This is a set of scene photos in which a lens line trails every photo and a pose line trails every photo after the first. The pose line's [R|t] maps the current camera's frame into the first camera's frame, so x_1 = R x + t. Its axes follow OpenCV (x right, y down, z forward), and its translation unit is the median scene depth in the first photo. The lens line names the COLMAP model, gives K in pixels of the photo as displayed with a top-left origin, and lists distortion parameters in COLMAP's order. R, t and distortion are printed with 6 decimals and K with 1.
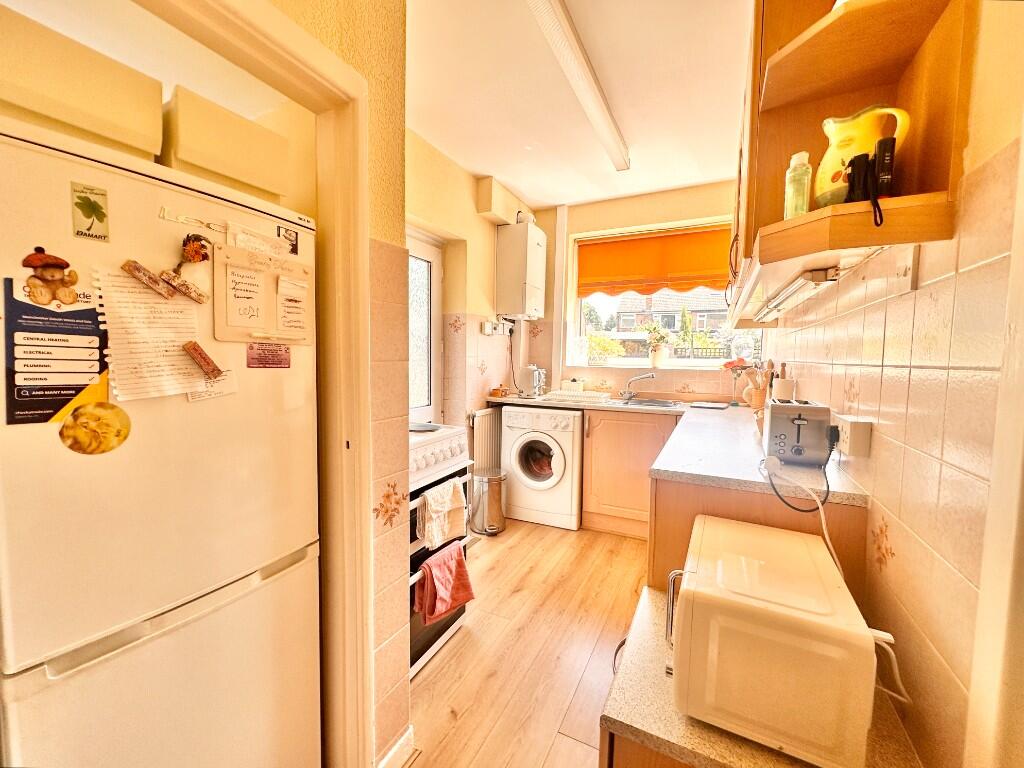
lens RADIAL K [[428.6, 0, 515.8], [0, 428.6, 385.6], [0, 0, 1]] dist [0.000814, -0.000290]
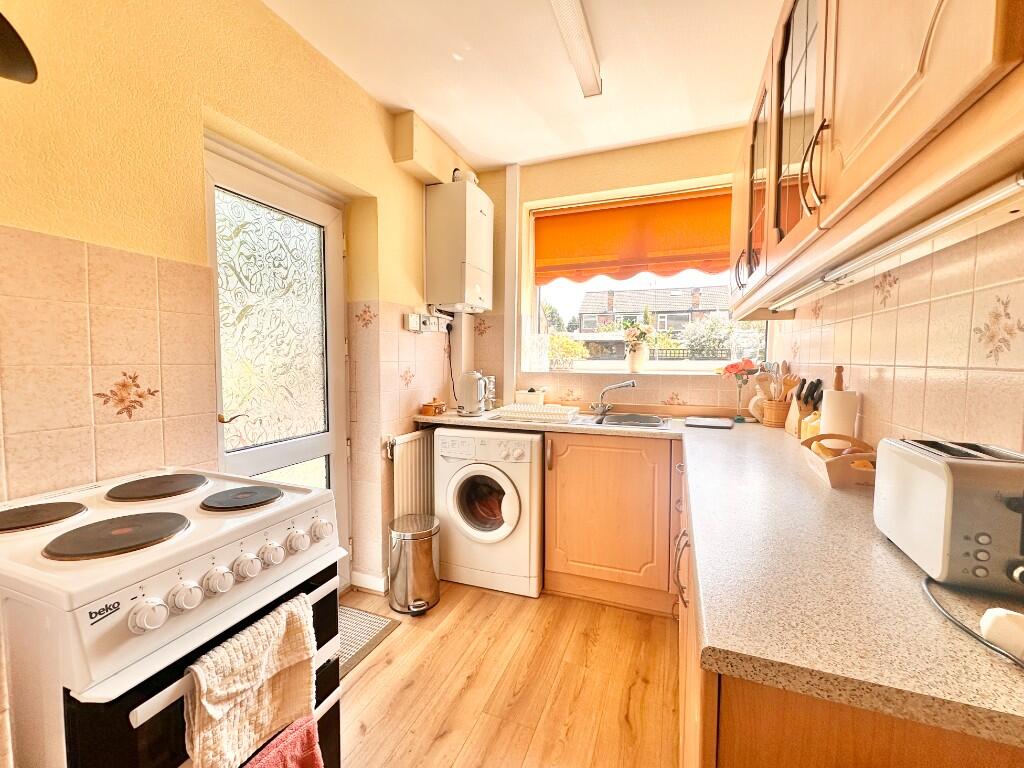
lens RADIAL K [[428.6, 0, 515.8], [0, 428.6, 385.6], [0, 0, 1]] dist [0.000814, -0.000290]
pose [[0.996299, -0.015912, 0.084469, 0.047583], [0.016445, 0.999849, -0.005618, -0.019382], [-0.084367, 0.006986, 0.996410, 0.265017]]
